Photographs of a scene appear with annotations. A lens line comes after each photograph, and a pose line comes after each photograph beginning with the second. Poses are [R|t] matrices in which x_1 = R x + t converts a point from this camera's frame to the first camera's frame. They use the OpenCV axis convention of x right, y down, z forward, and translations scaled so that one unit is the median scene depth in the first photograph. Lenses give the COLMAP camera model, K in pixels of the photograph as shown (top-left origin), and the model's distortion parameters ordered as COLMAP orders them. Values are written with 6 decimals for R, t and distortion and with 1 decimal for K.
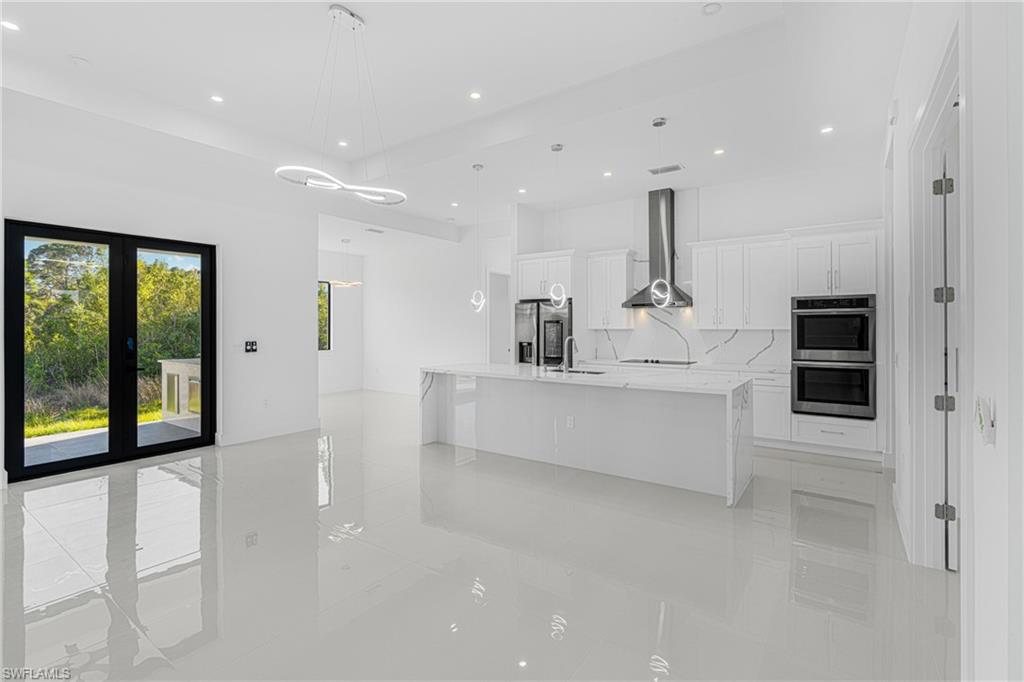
lens RADIAL K [[469.1, 0, 500.2], [0, 469.1, 325.8], [0, 0, 1]] dist [-0.013067, 0.004716]
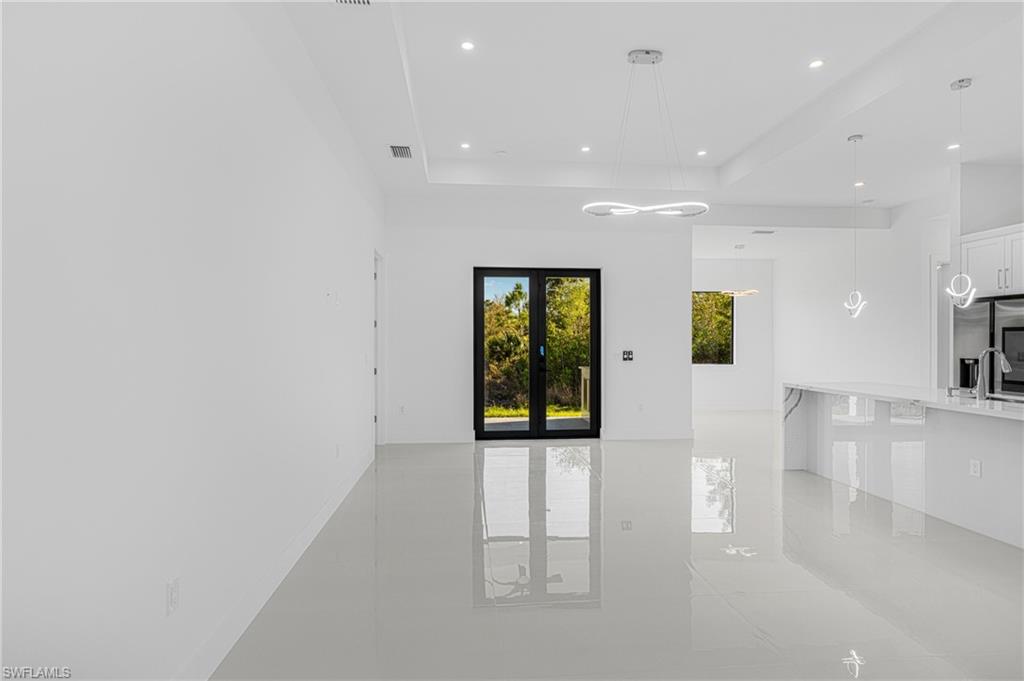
lens RADIAL K [[524.6, 0, 518.9], [0, 524.6, 345.2], [0, 0, 1]] dist [0.003078, 0.002524]
pose [[0.671697, 0.004865, -0.740810, 0.235108], [-0.000386, 0.999981, 0.006217, 0.012664], [0.740826, -0.003890, 0.671686, -0.039091]]
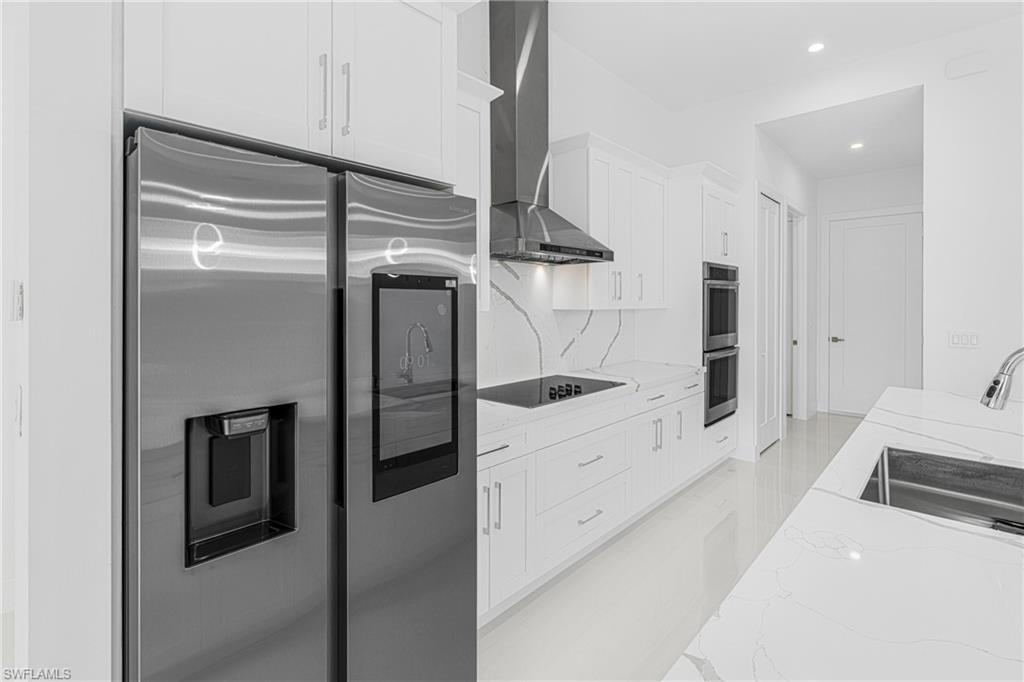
lens RADIAL K [[469.1, 0, 498.6], [0, 469.1, 300.4], [0, 0, 1]] dist [-0.013067, 0.004716]
pose [[0.136790, 0.009094, 0.990558, -0.104146], [0.001685, 0.999954, -0.009413, 0.001814], [-0.990599, 0.002957, 0.136768, 1.149221]]
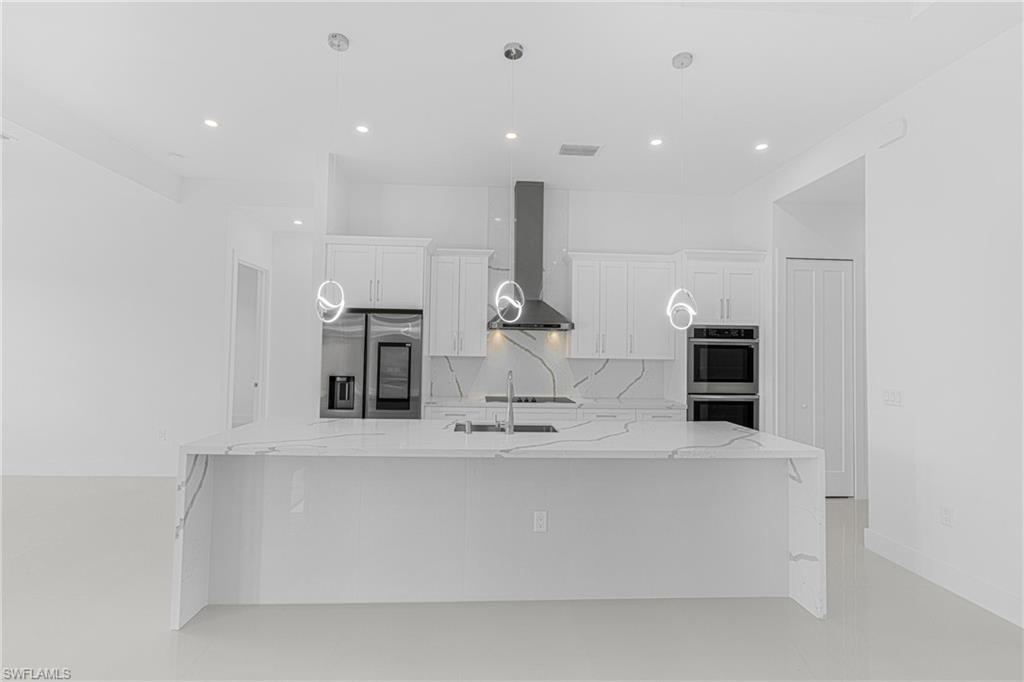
lens RADIAL K [[469.1, 0, 505.0], [0, 469.1, 331.6], [0, 0, 1]] dist [-0.013067, 0.004716]
pose [[0.773066, 0.041280, 0.632981, -0.220309], [-0.018950, 0.998938, -0.042002, -0.002624], [-0.634043, 0.020475, 0.773027, 0.492980]]
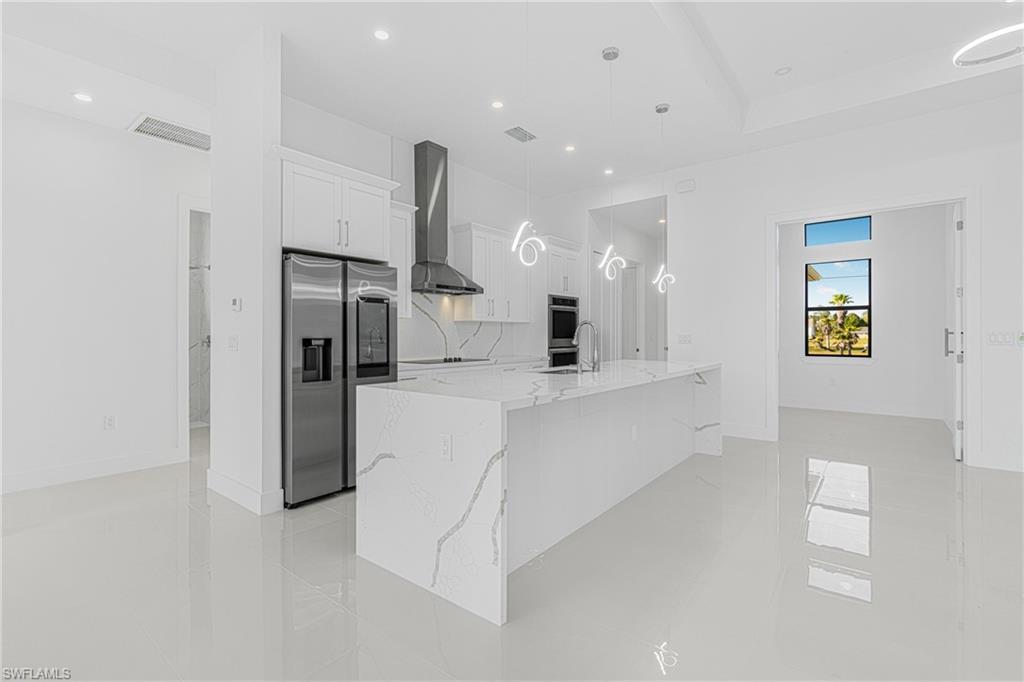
lens RADIAL K [[469.1, 0, 503.7], [0, 469.1, 332.3], [0, 0, 1]] dist [-0.013067, 0.004716]
pose [[0.046958, 0.008549, 0.998860, -0.530425], [0.001178, 0.999962, -0.008614, 0.041715], [-0.998896, 0.001582, 0.046946, 1.005886]]
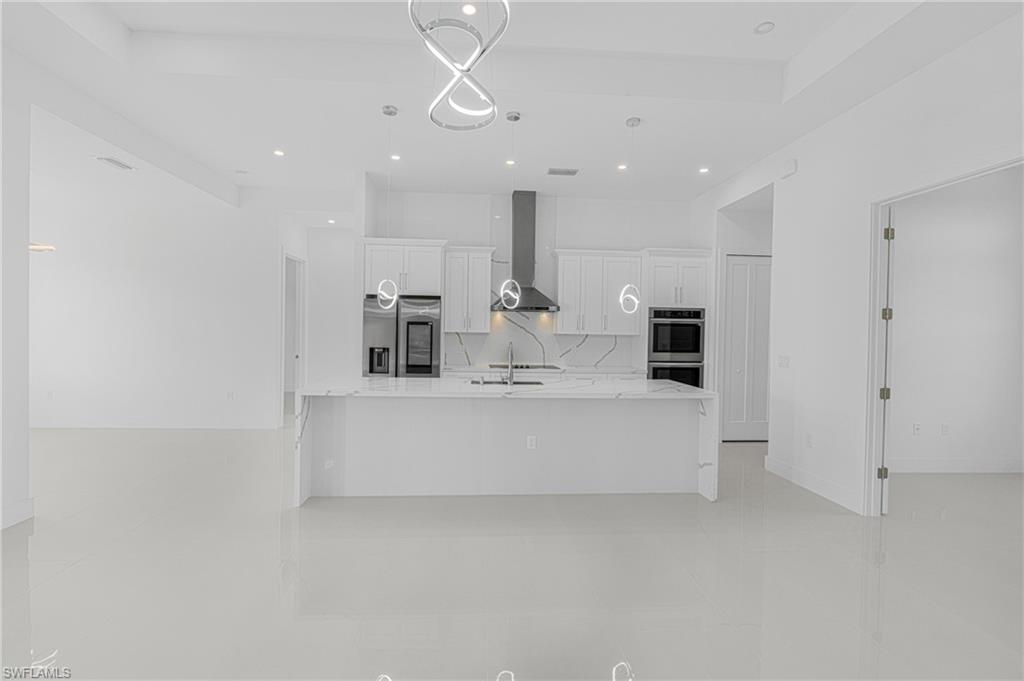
lens RADIAL K [[469.1, 0, 504.2], [0, 469.1, 330.1], [0, 0, 1]] dist [-0.013067, 0.004716]
pose [[0.766697, 0.012851, 0.641880, -0.377515], [-0.018083, 0.999835, 0.001581, -0.000618], [-0.641754, -0.012819, 0.766803, 0.321303]]
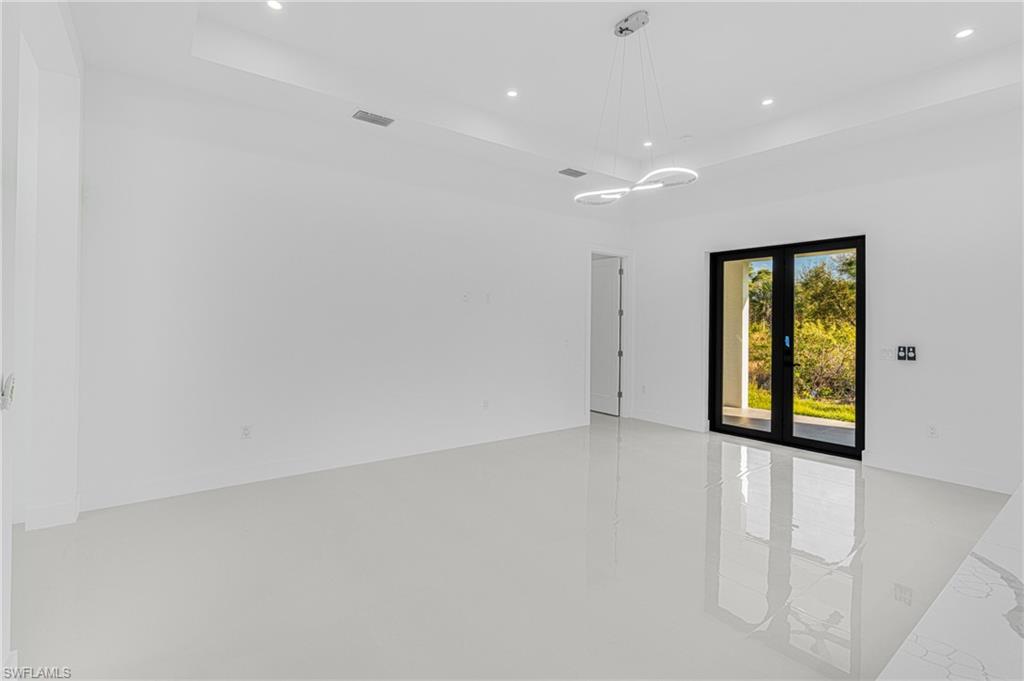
lens RADIAL K [[469.1, 0, 512.9], [0, 469.1, 328.7], [0, 0, 1]] dist [-0.013067, 0.004716]
pose [[-0.294796, 0.007749, -0.955529, 0.423502], [-0.010683, 0.999878, 0.011404, 0.002044], [0.955501, 0.013570, -0.294677, 0.635363]]
